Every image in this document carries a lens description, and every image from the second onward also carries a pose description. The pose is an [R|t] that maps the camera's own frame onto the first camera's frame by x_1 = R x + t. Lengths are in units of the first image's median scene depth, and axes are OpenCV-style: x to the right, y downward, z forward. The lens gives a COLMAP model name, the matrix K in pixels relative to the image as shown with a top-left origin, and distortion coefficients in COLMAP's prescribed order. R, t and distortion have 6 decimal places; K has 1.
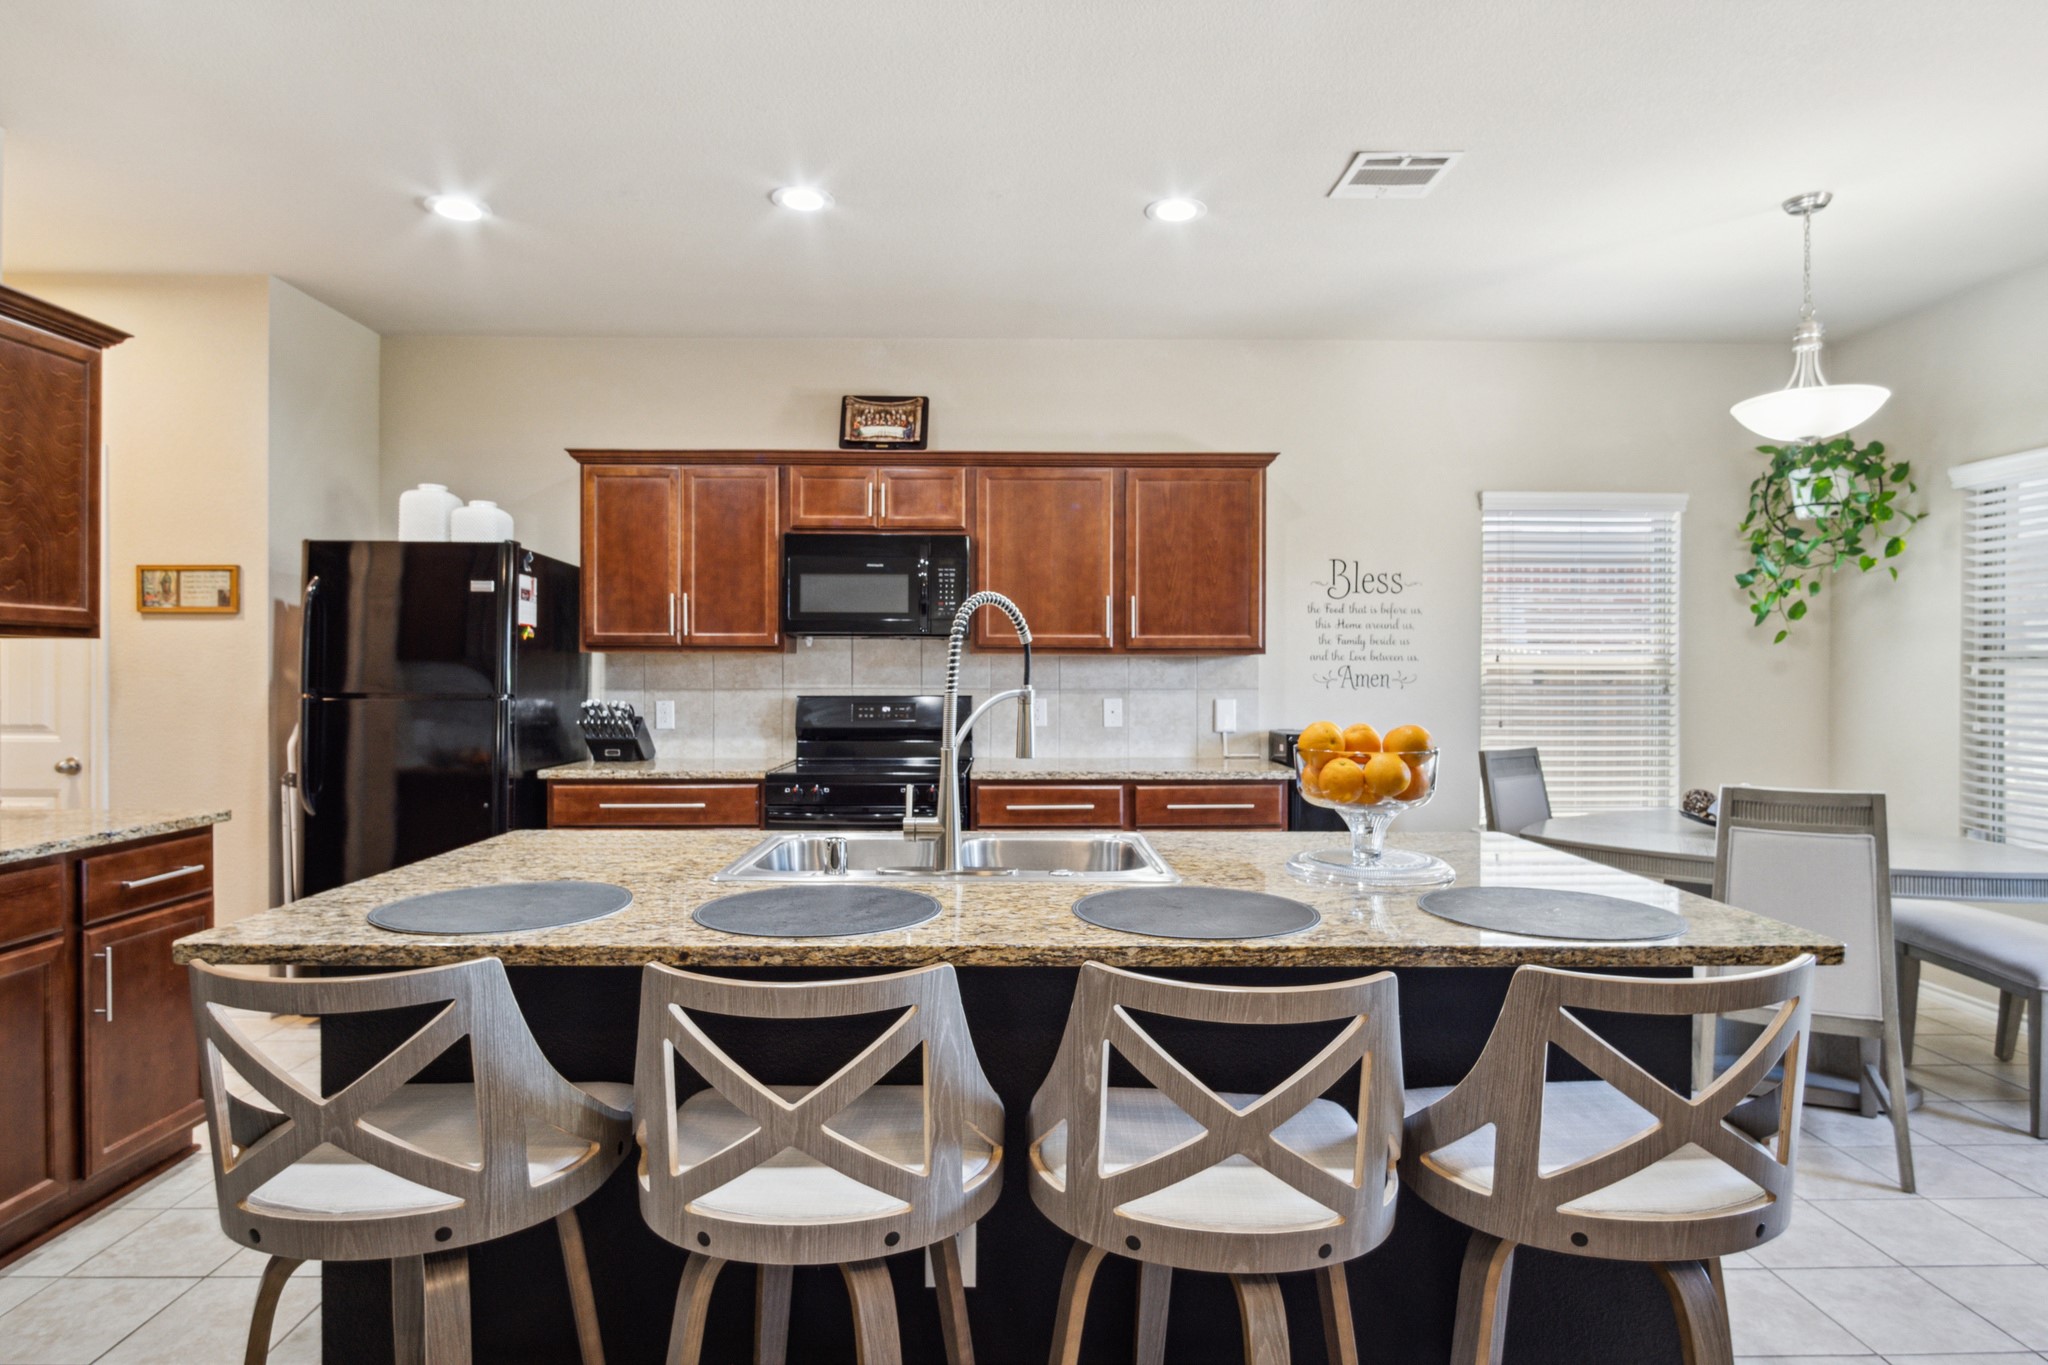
lens RADIAL K [[1104.6, 0, 1022.9], [0, 1104.6, 677.4], [0, 0, 1]] dist [-0.007253, 0.001588]
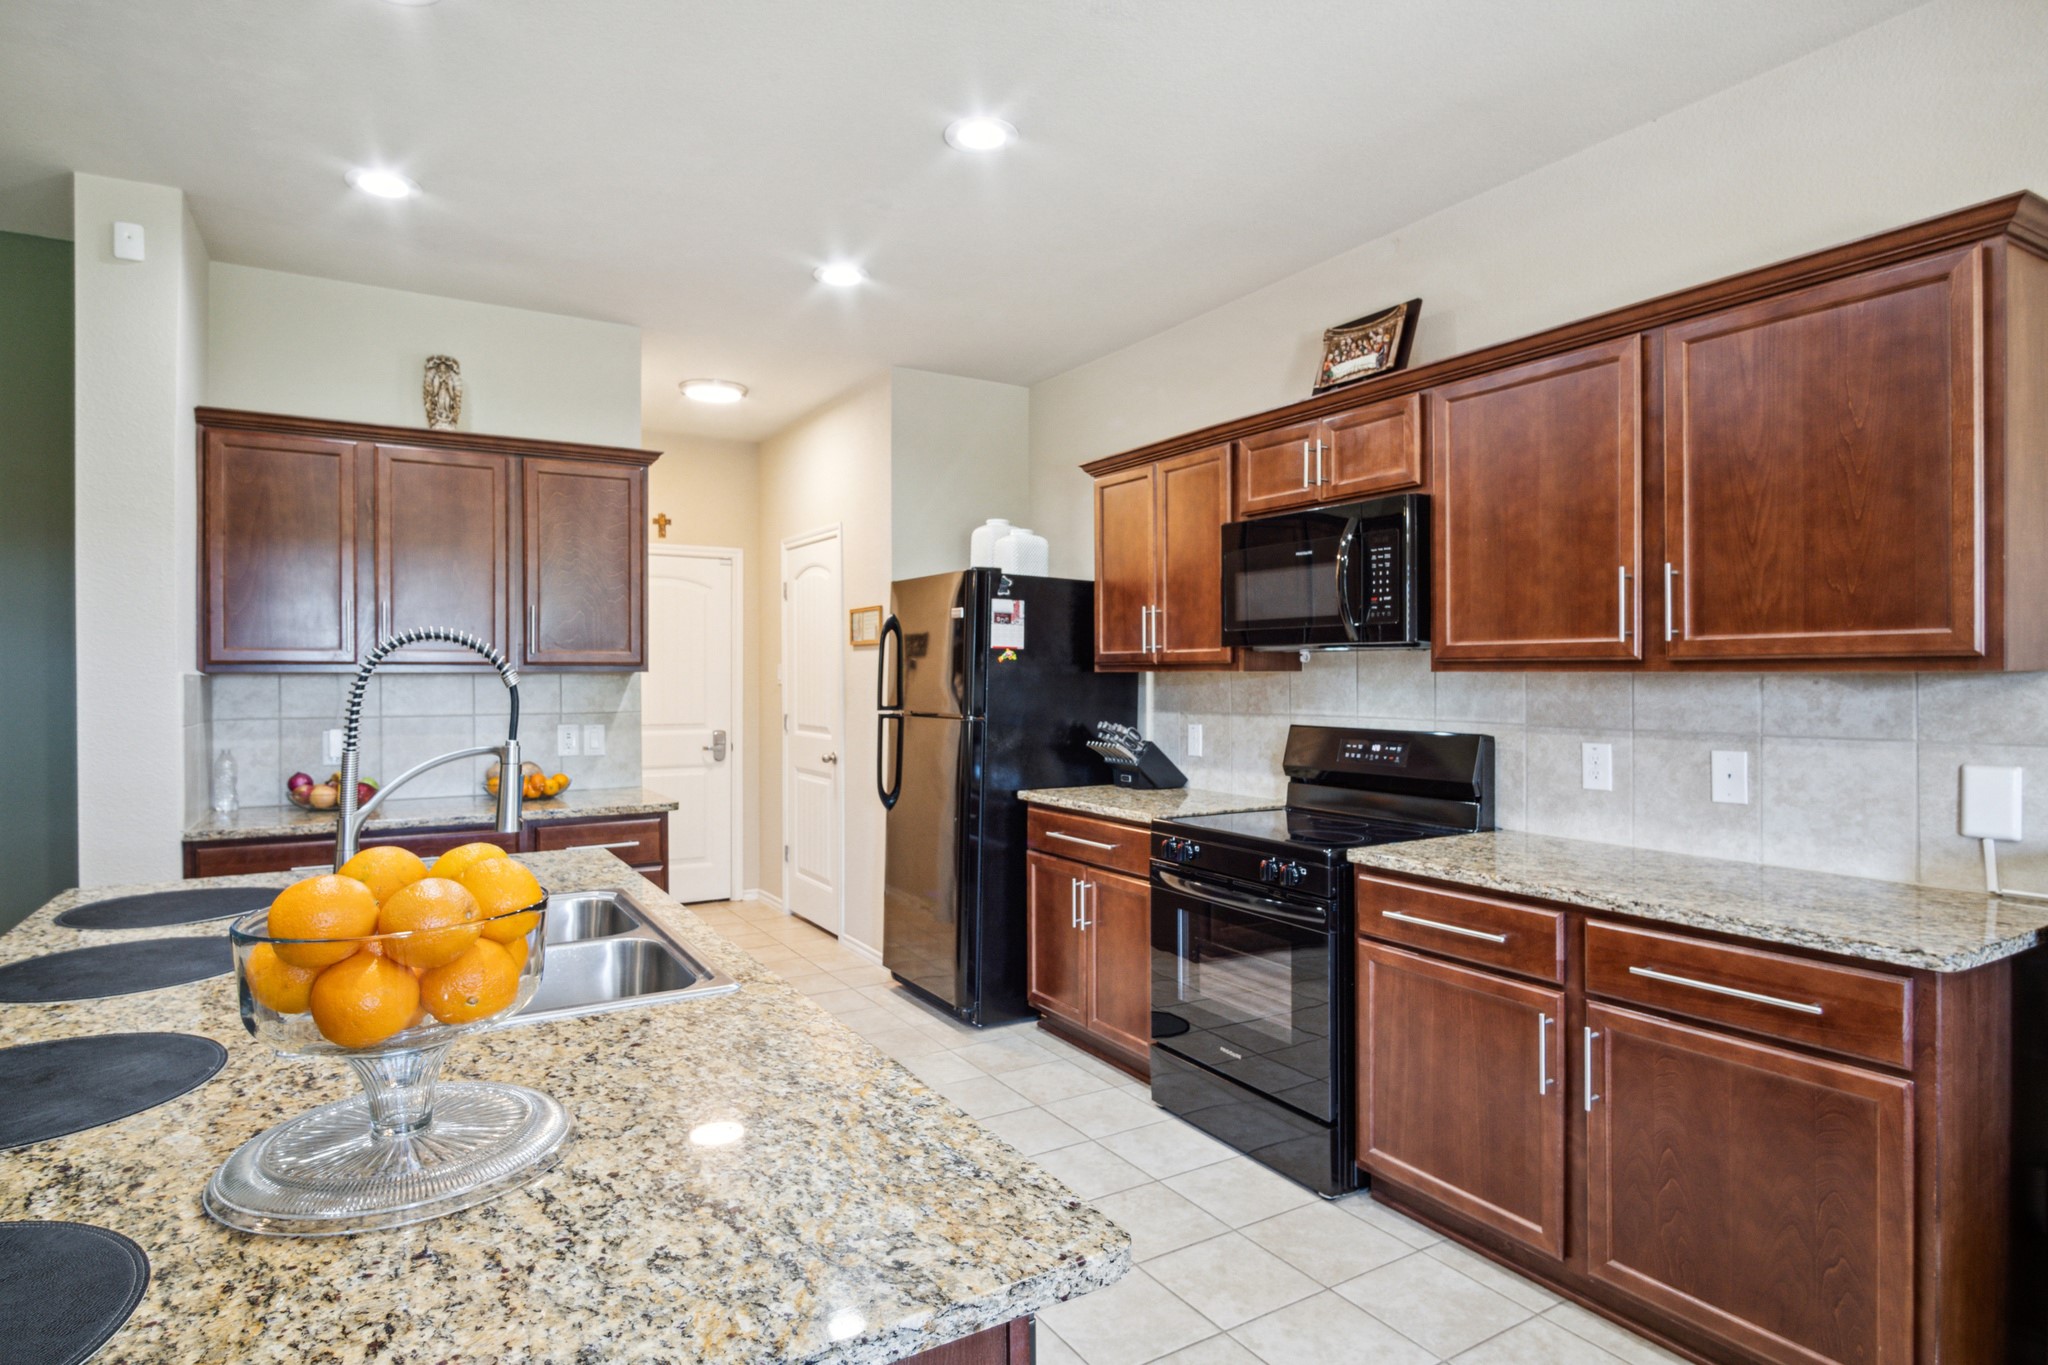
lens RADIAL K [[1104.6, 0, 1024.1], [0, 1104.6, 681.8], [0, 0, 1]] dist [-0.007253, 0.001588]
pose [[0.502312, 0.003641, -0.864679, 0.401154], [-0.000555, 0.999992, 0.003888, -0.017880], [0.864687, -0.001473, 0.502310, 0.457283]]
